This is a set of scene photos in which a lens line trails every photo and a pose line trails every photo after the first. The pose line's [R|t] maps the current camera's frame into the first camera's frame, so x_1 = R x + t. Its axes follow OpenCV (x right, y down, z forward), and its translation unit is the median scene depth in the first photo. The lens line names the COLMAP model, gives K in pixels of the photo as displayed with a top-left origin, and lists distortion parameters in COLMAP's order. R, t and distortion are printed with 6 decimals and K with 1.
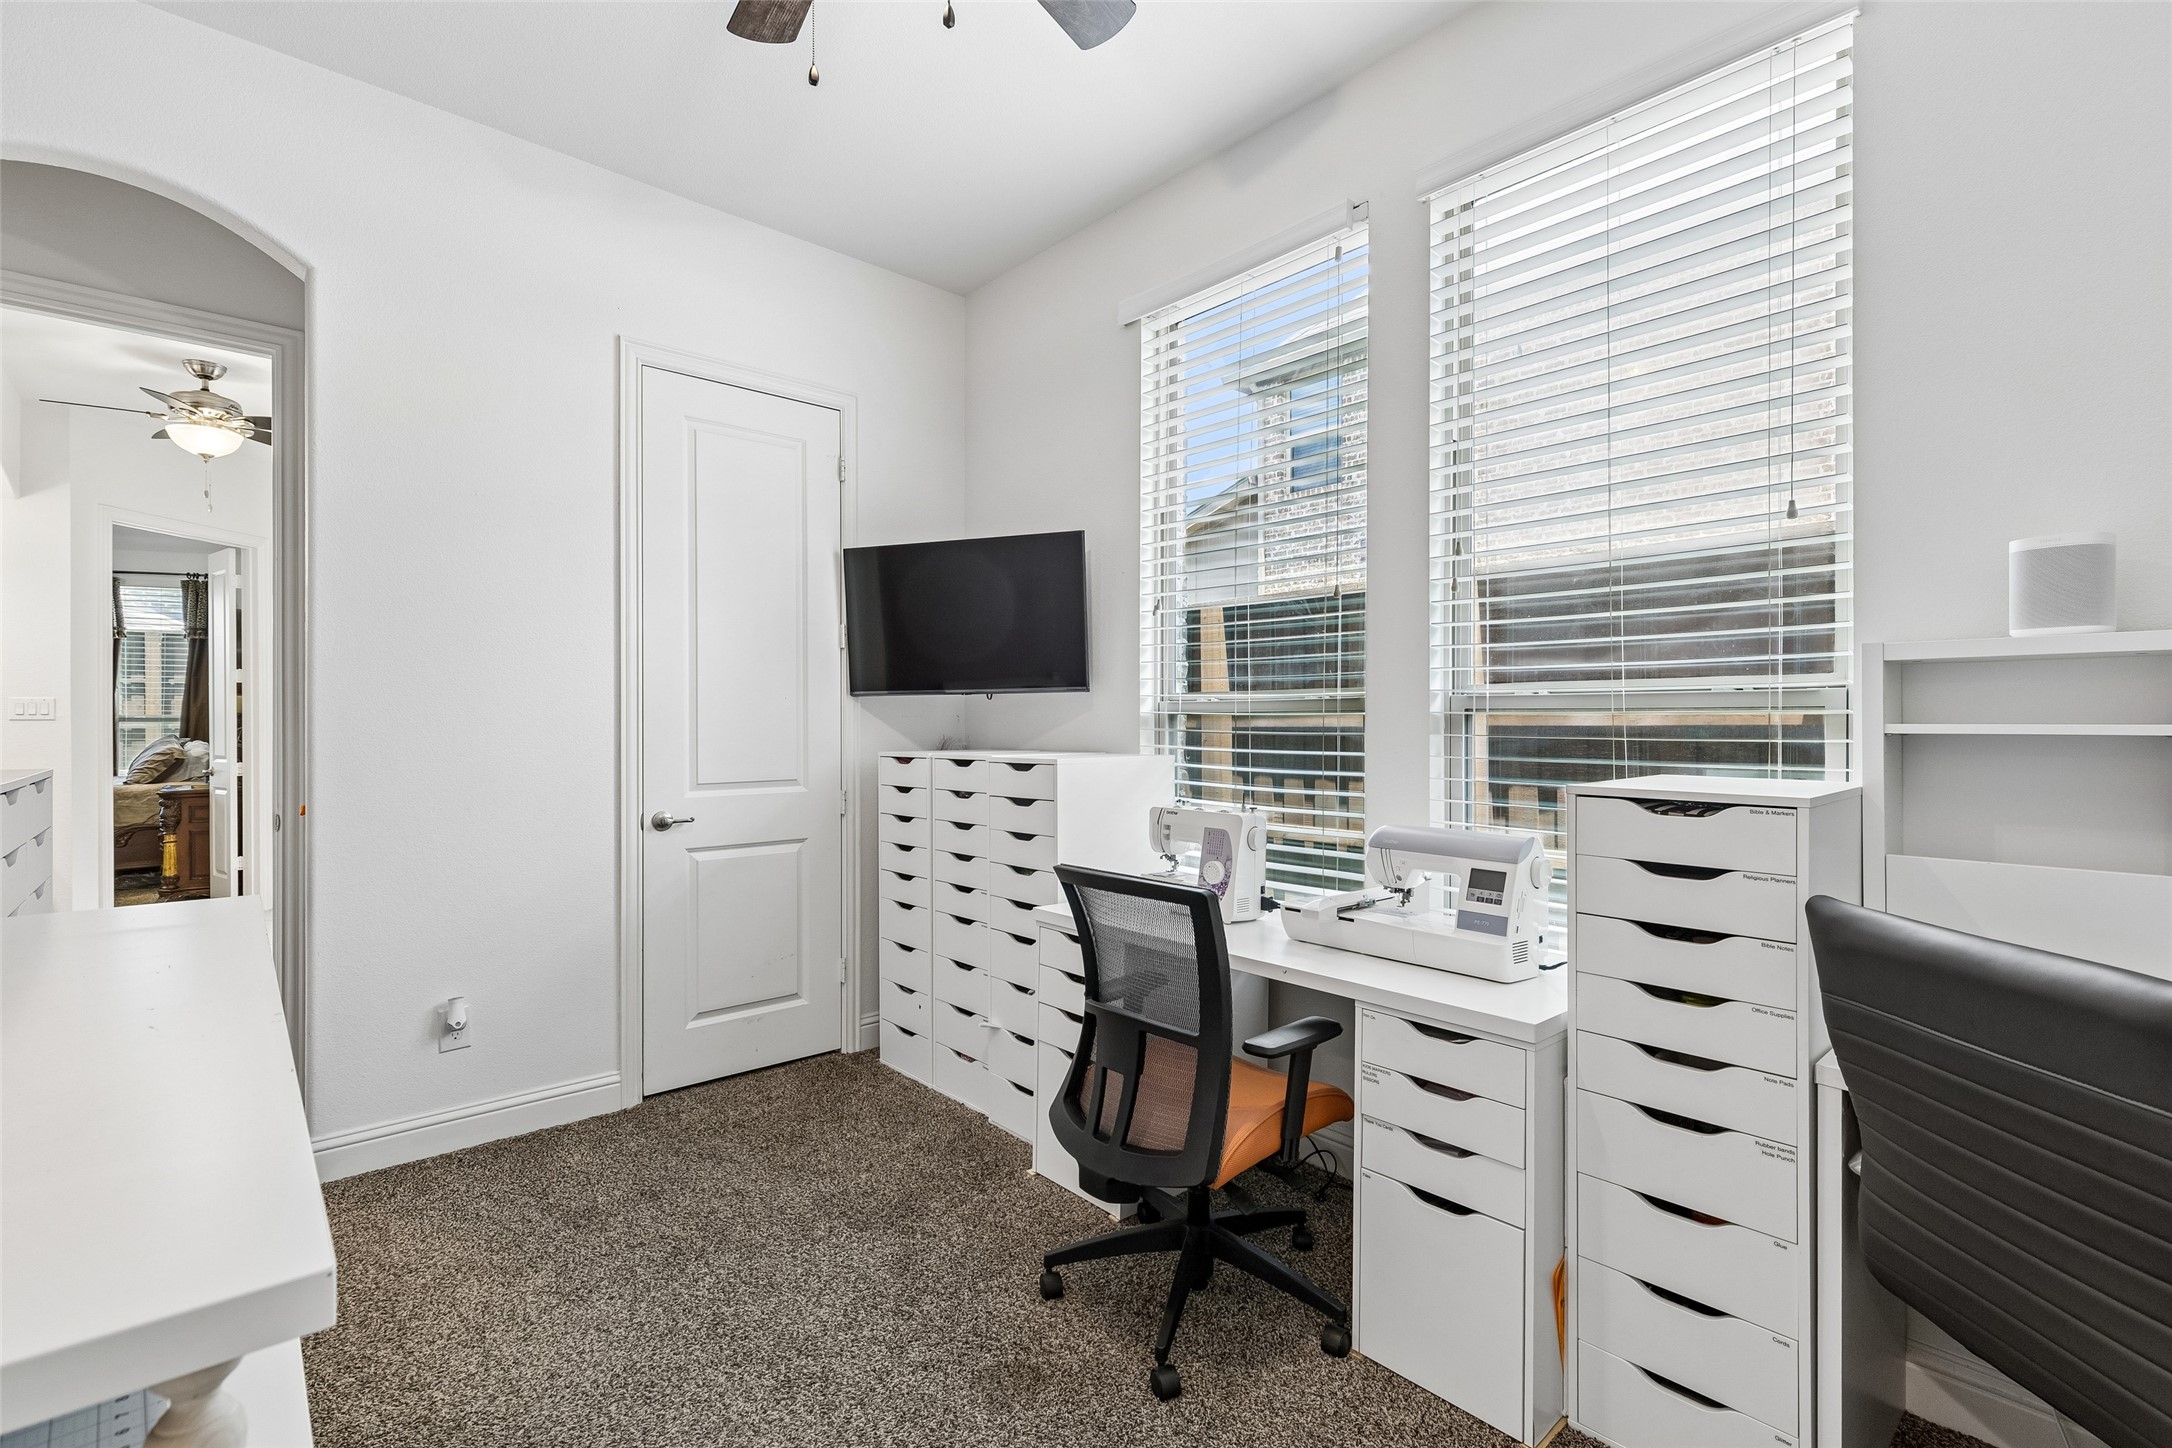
lens RADIAL K [[965.4, 0, 1040.1], [0, 965.4, 721.8], [0, 0, 1]] dist [0.023375, -0.000074]
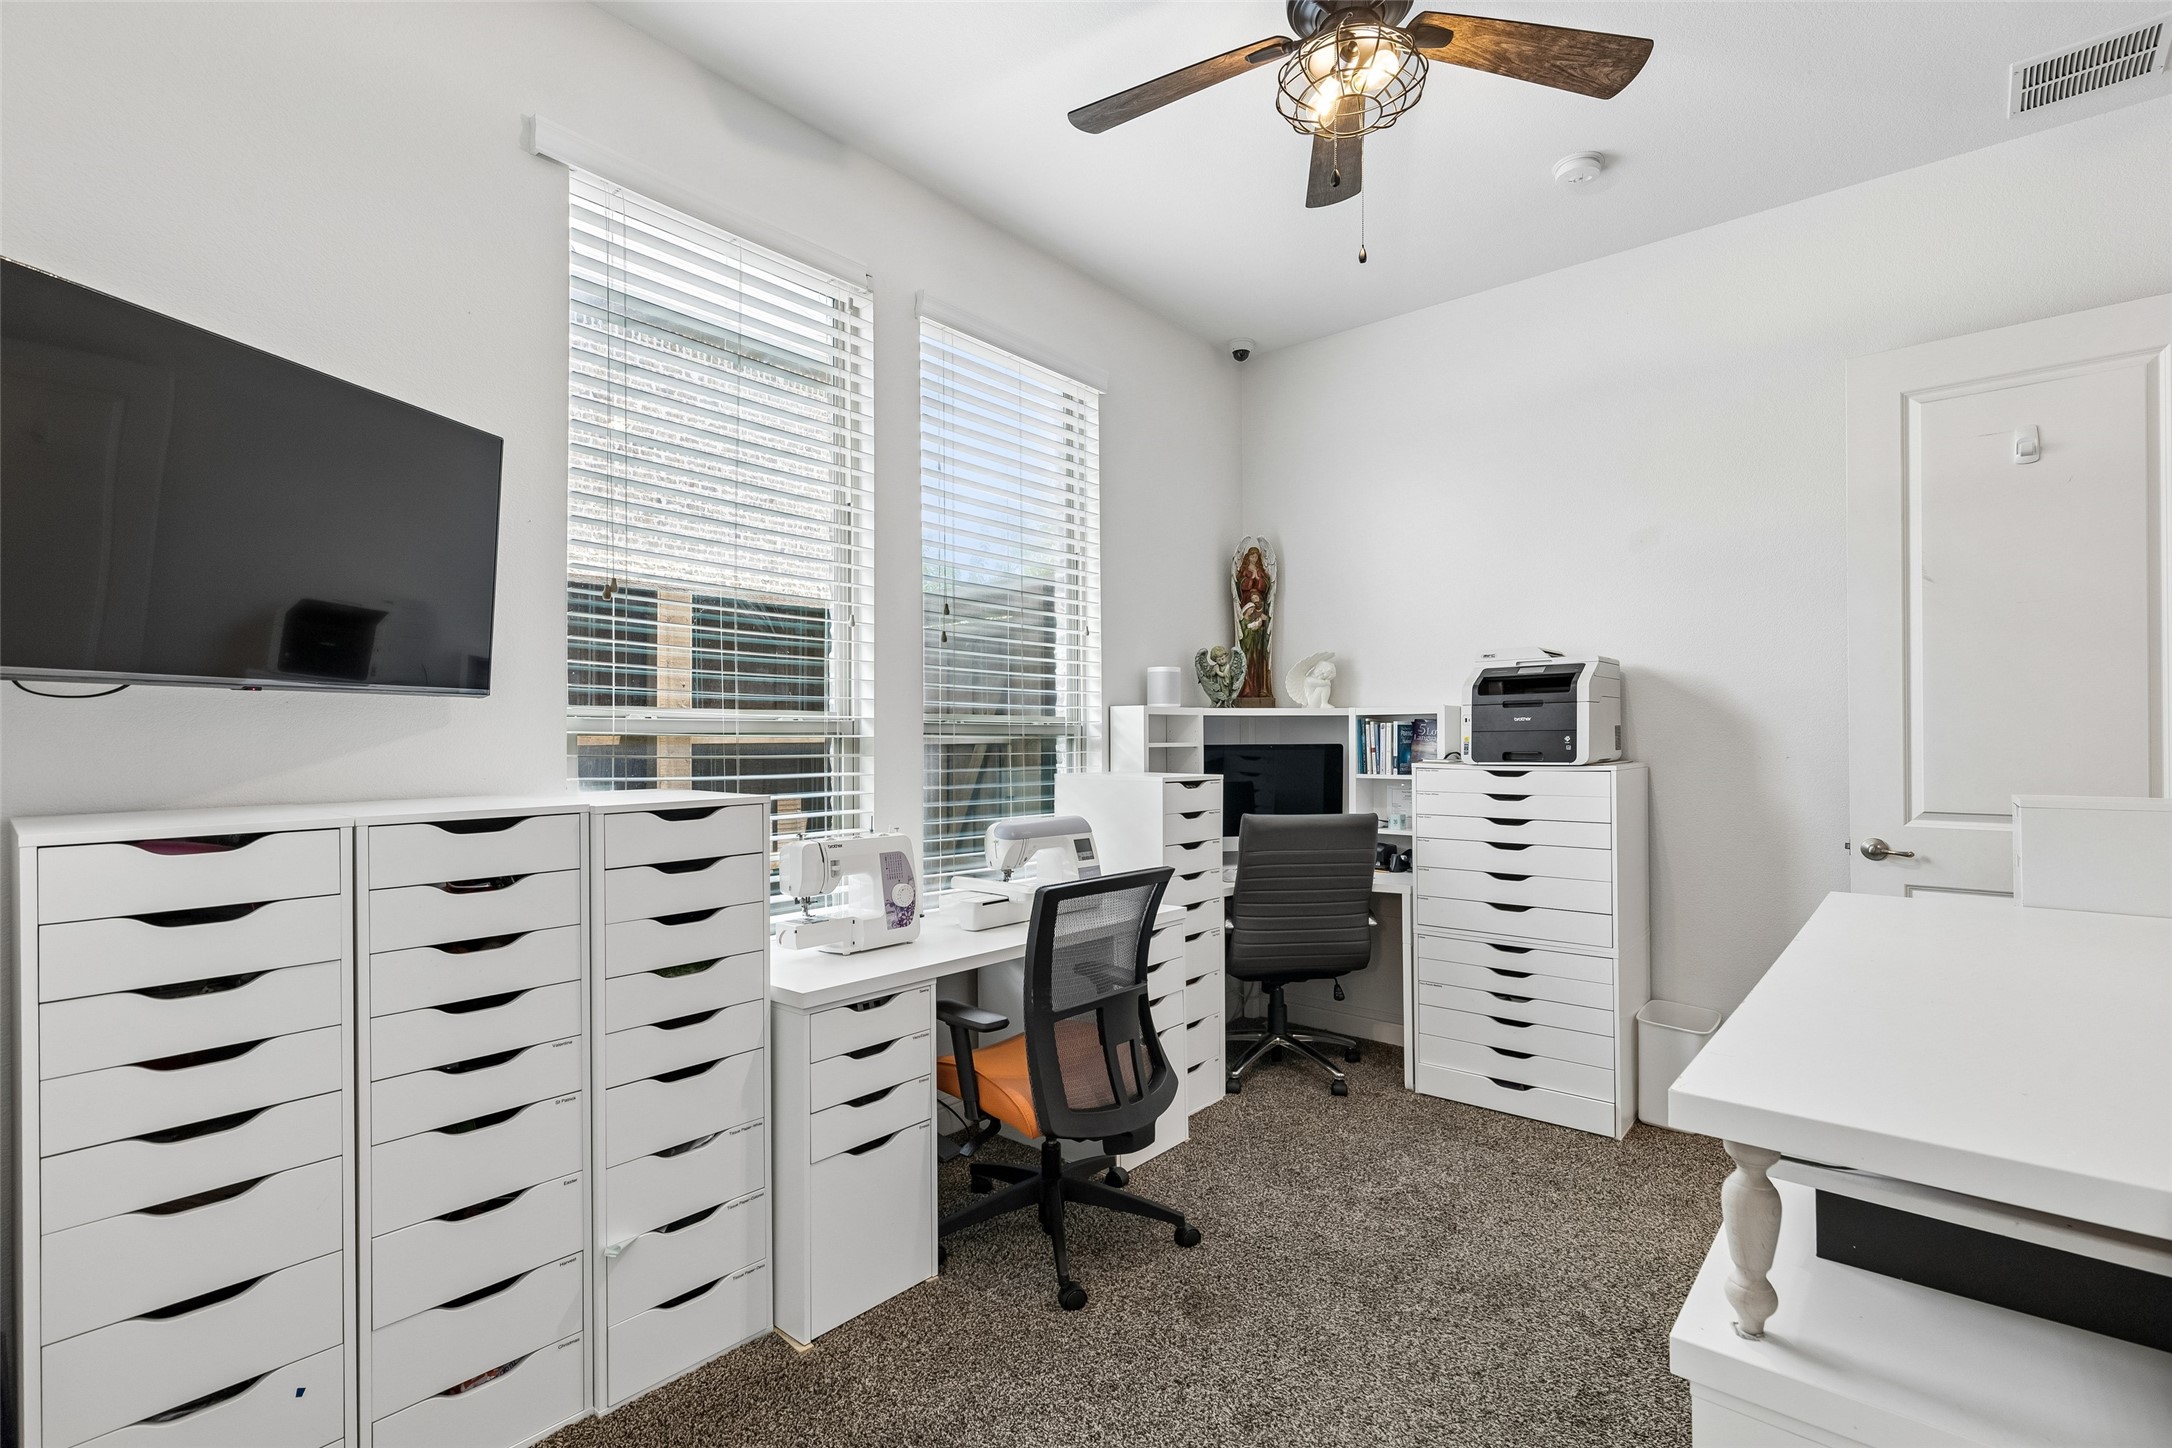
lens RADIAL K [[981.5, 0, 1085.3], [0, 981.5, 739.3], [0, 0, 1]] dist [0.001727, -0.000648]
pose [[-0.177392, 0.000389, 0.984140, -0.718816], [-0.003751, 0.999992, -0.001072, -0.004732], [-0.984133, -0.003882, -0.177389, 0.833377]]
